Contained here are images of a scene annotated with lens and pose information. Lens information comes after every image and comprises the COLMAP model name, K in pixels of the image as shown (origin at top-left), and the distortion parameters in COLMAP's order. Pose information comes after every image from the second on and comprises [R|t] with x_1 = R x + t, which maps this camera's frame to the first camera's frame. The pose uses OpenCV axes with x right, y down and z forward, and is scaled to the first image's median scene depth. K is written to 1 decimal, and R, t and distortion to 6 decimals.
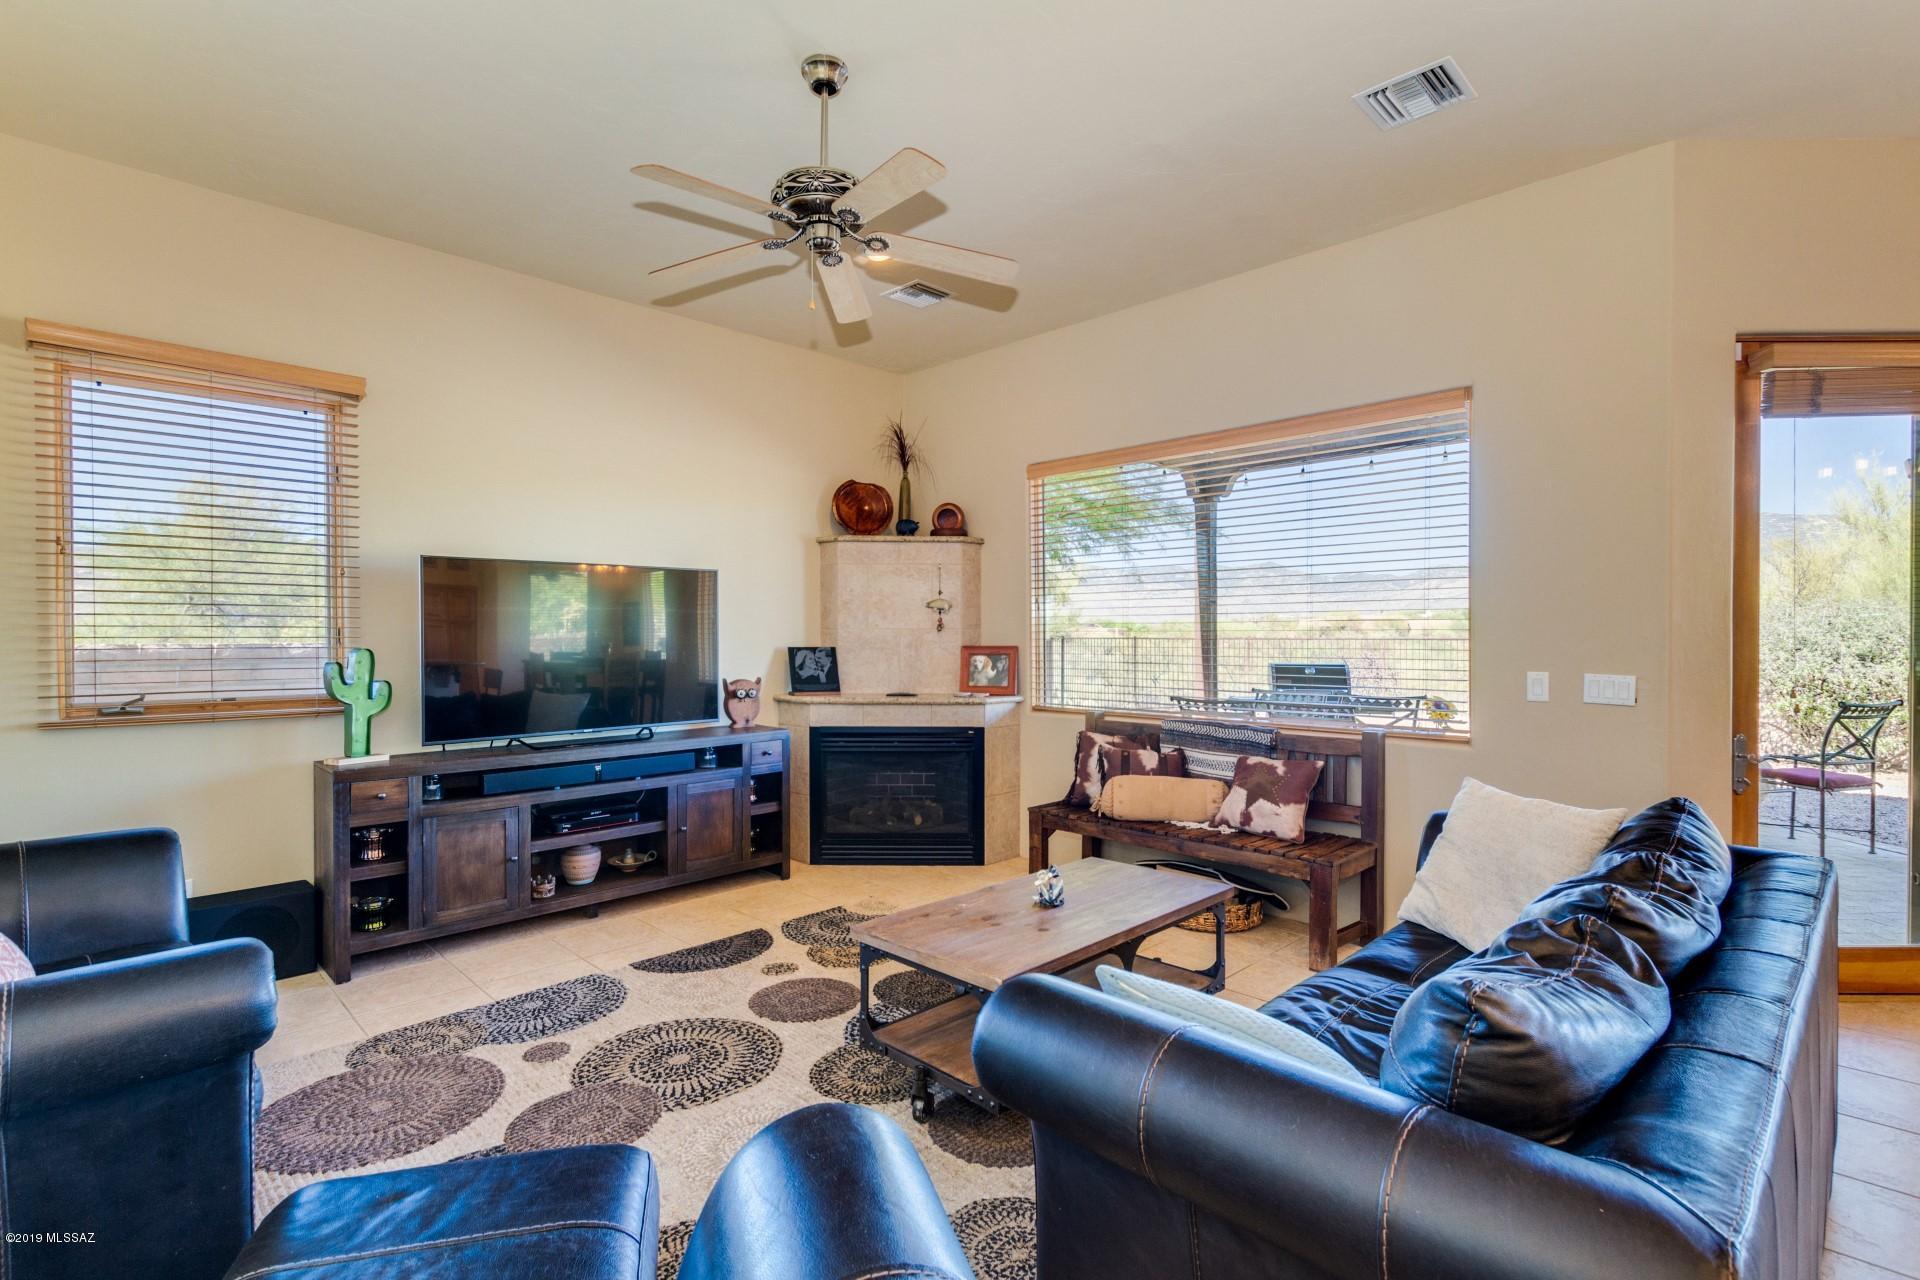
lens RADIAL K [[904.3, 0, 955.5], [0, 904.3, 638.3], [0, 0, 1]] dist [0.005206, 0.000157]
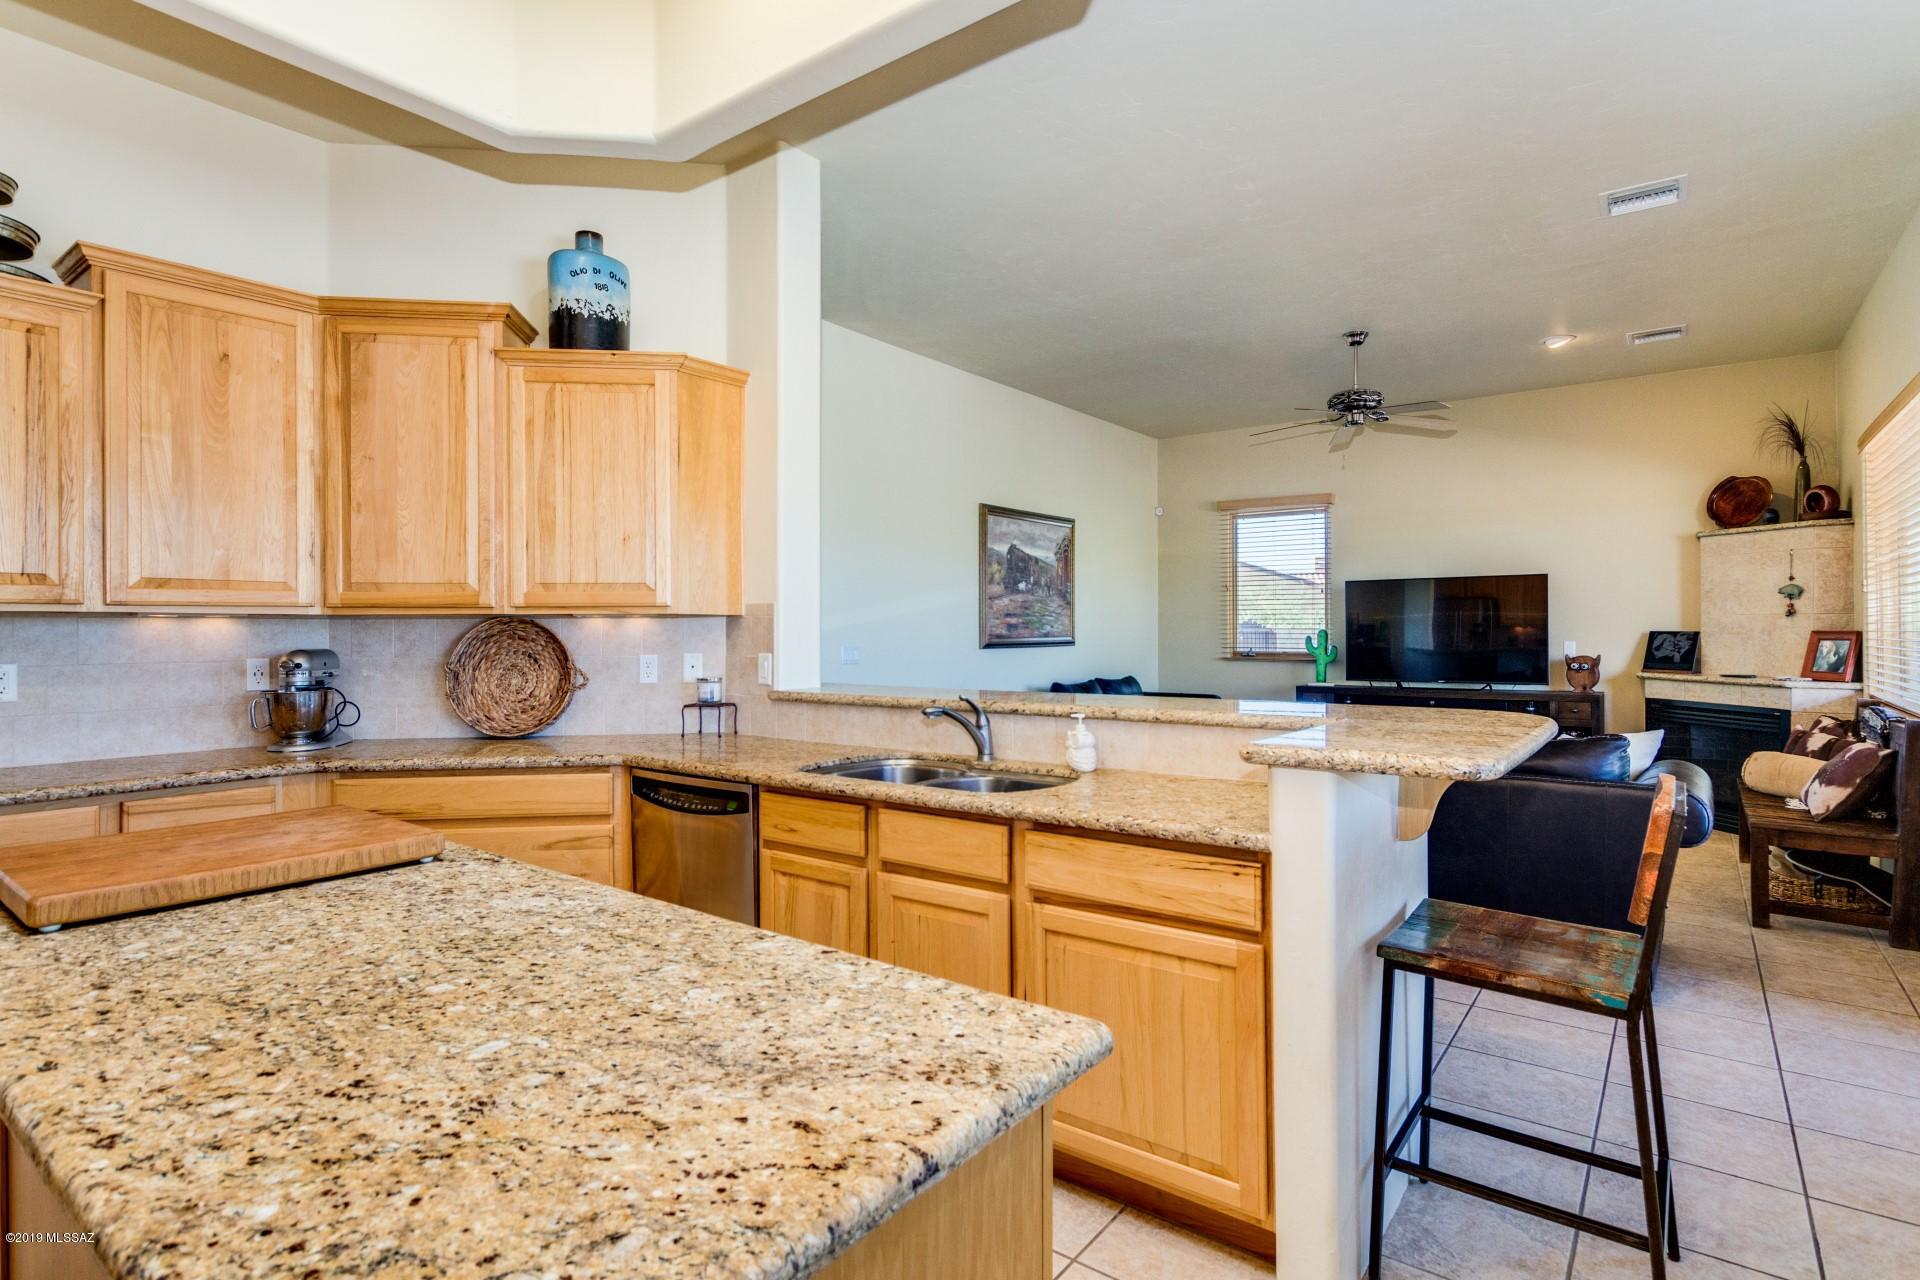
lens RADIAL K [[965.6, 0, 953.7], [0, 965.6, 634.6], [0, 0, 1]] dist [0.002221, 0.000294]
pose [[0.144038, 0.004195, -0.989563, 0.934005], [-0.004091, 0.999985, 0.003644, 0.012594], [0.989564, 0.003524, 0.144053, -0.085730]]
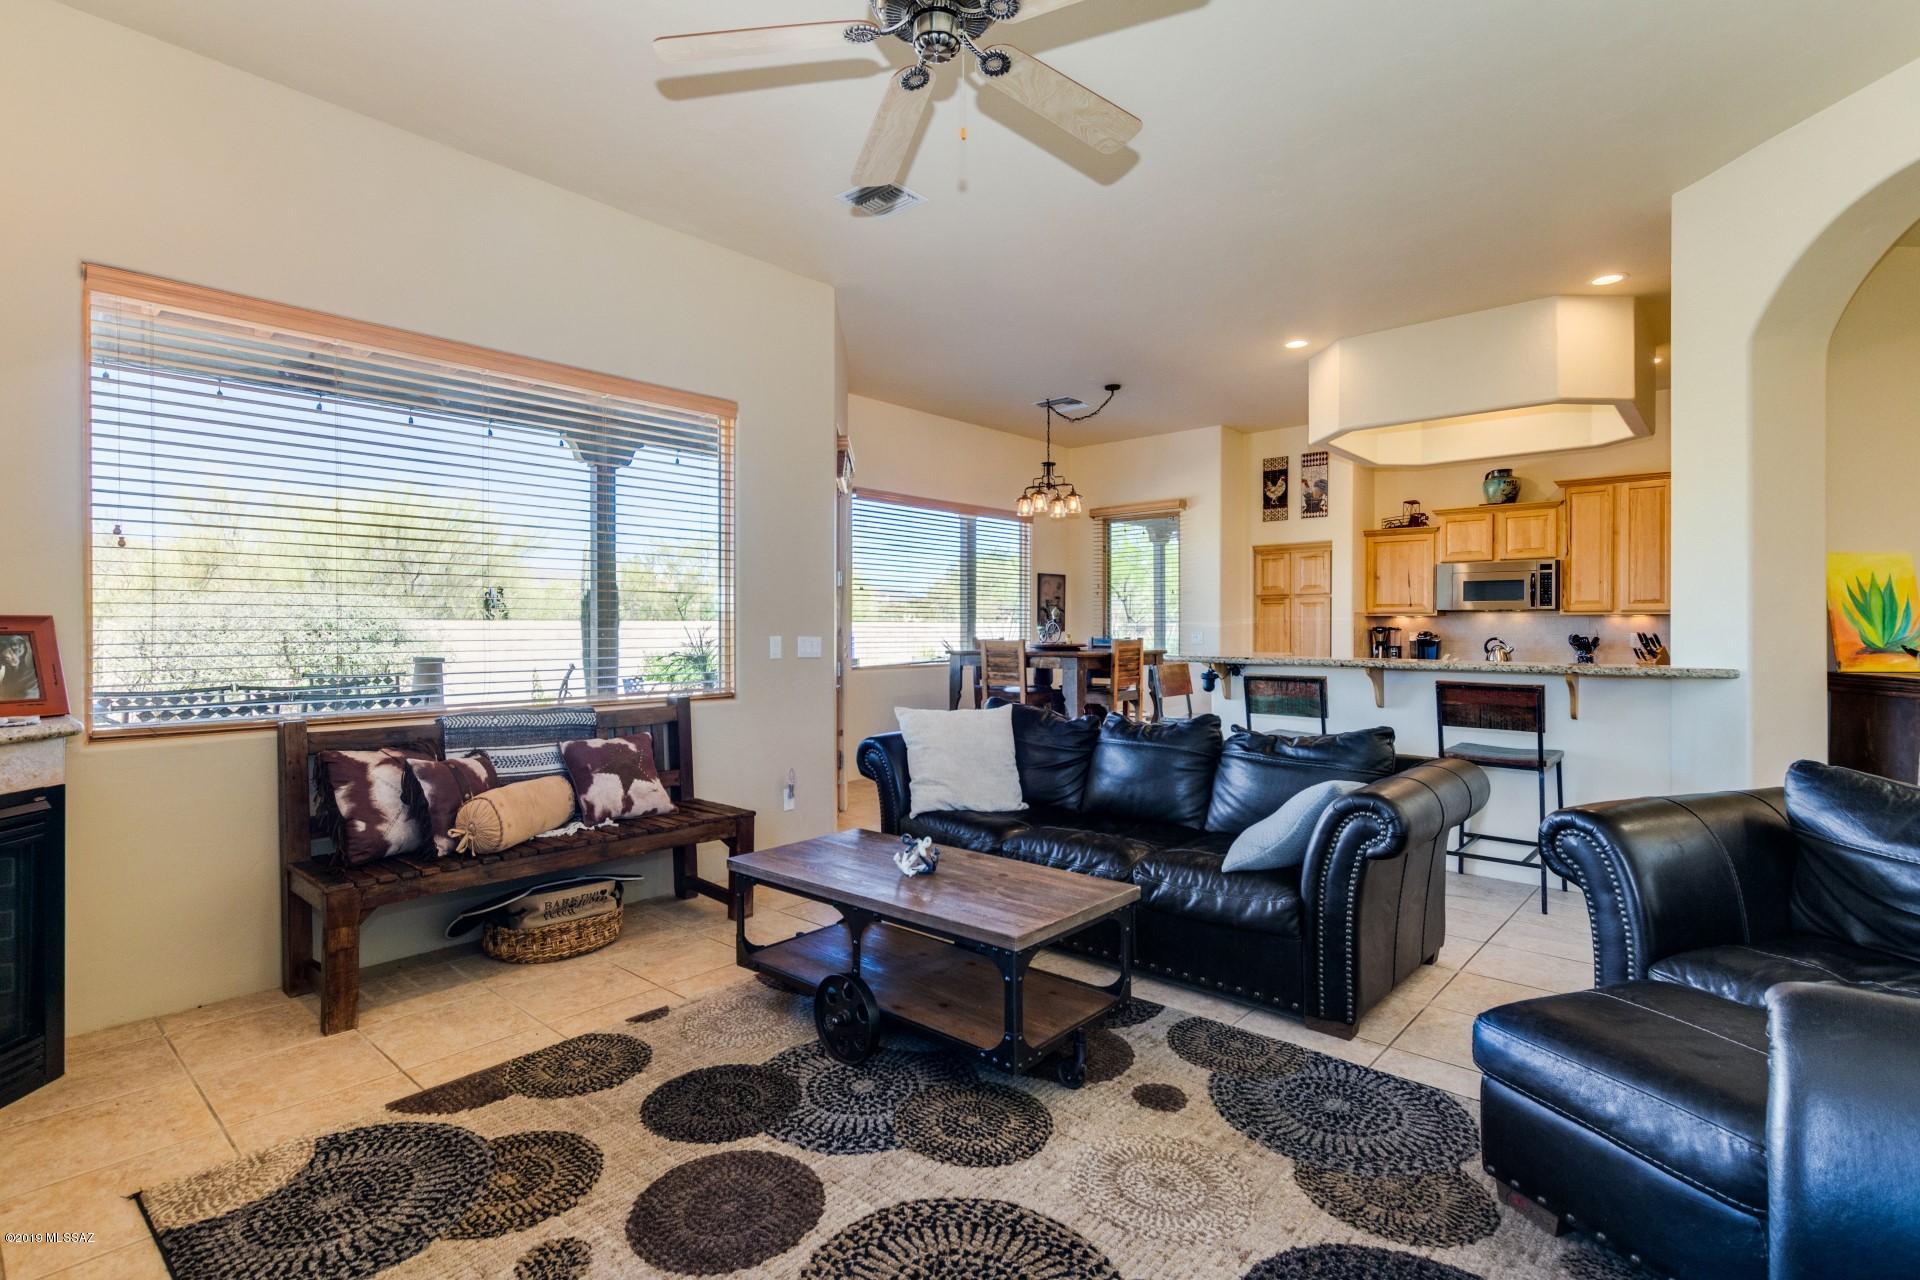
lens RADIAL K [[904.3, 0, 957.3], [0, 904.3, 638.7], [0, 0, 1]] dist [0.005206, 0.000157]
pose [[-0.048965, -0.013745, 0.998706, -0.446561], [0.002795, 0.999900, 0.013898, 0.014885], [-0.998797, 0.003472, -0.048921, 0.521936]]
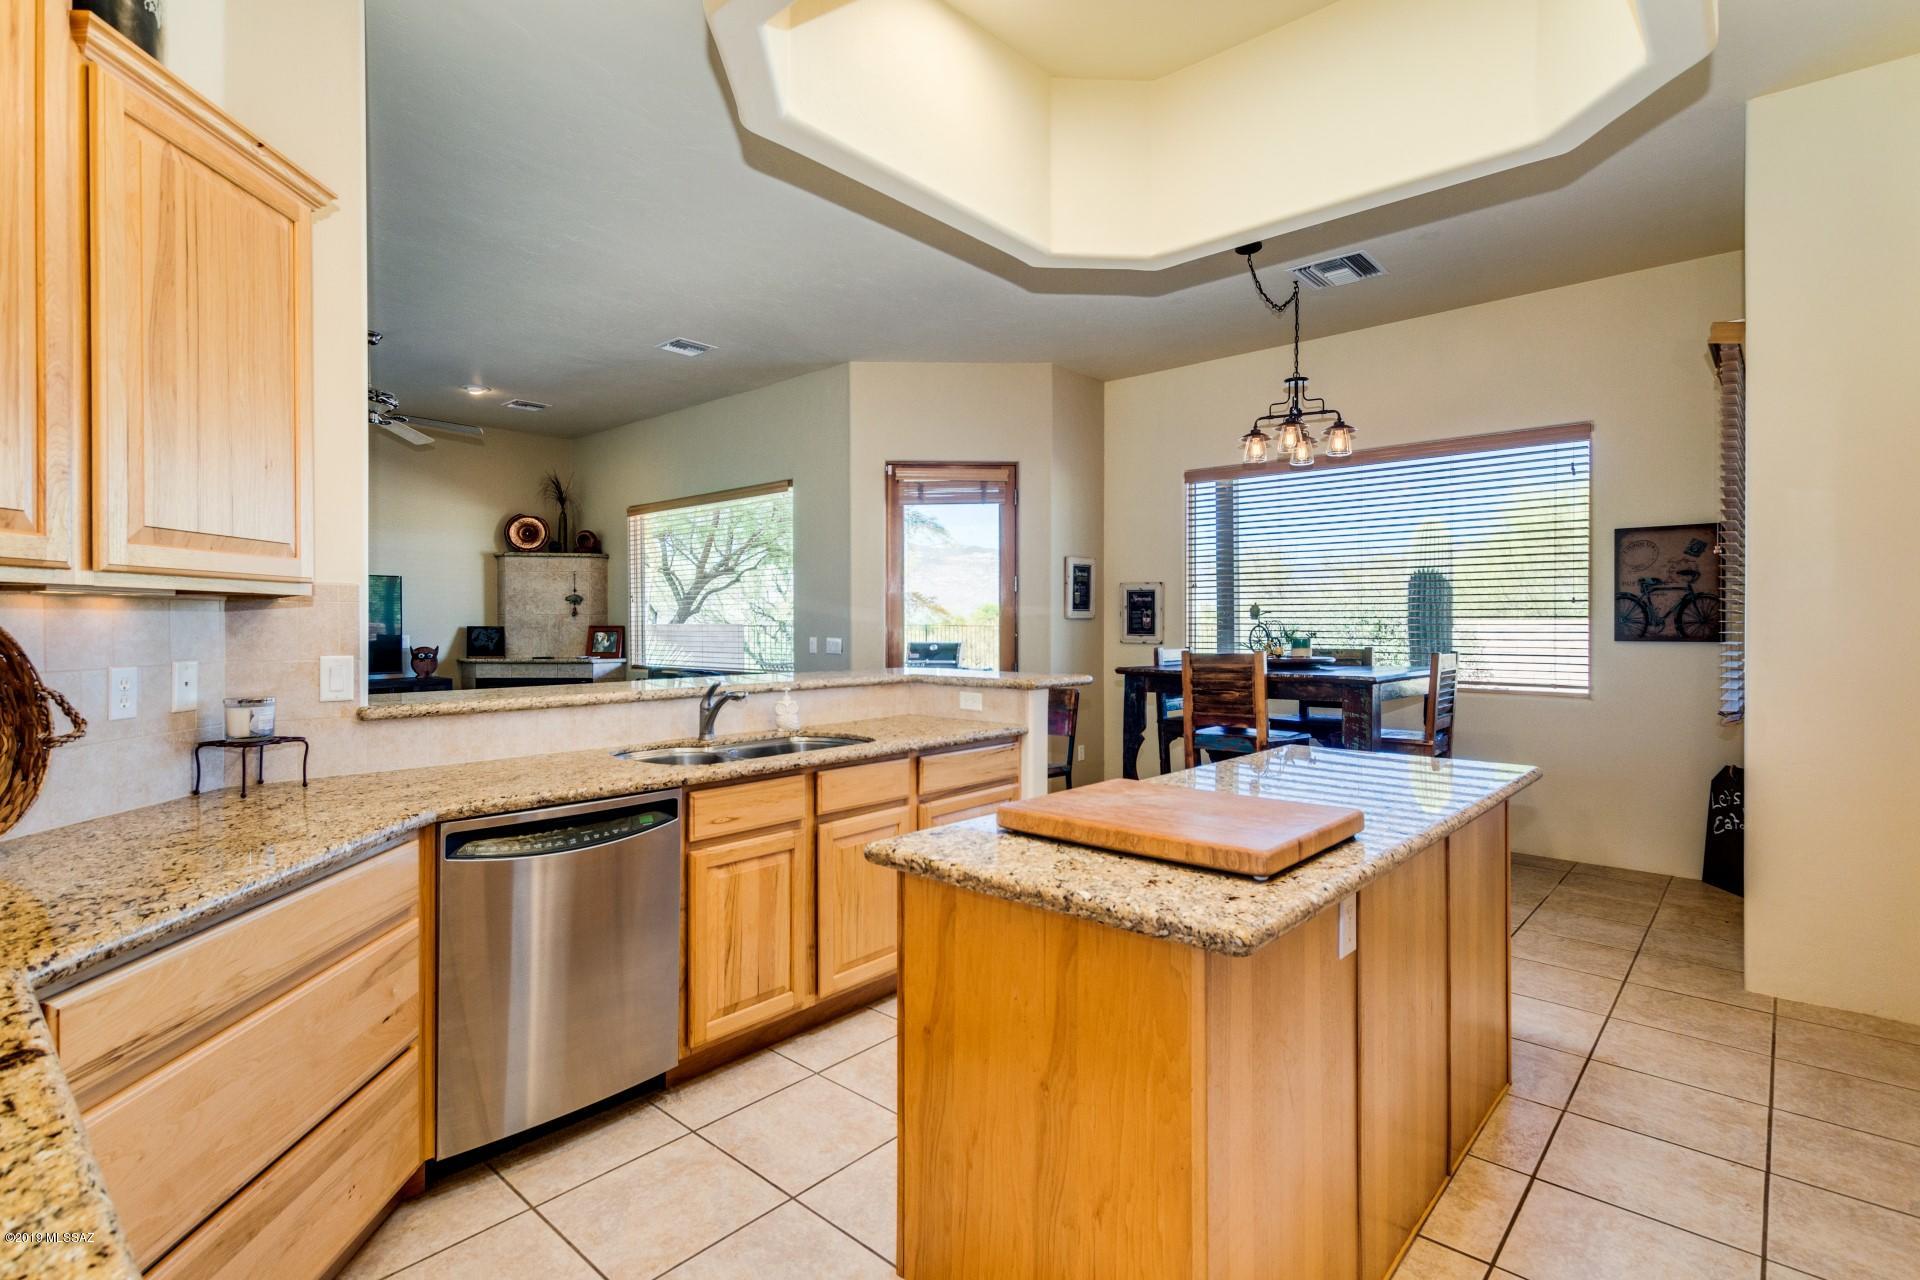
lens RADIAL K [[904.3, 0, 958.1], [0, 904.3, 632.7], [0, 0, 1]] dist [0.005206, 0.000157]
pose [[0.998216, 0.000660, 0.059697, 0.539204], [-0.000783, 0.999998, 0.002030, 0.016413], [-0.059696, -0.002073, 0.998214, -0.553850]]
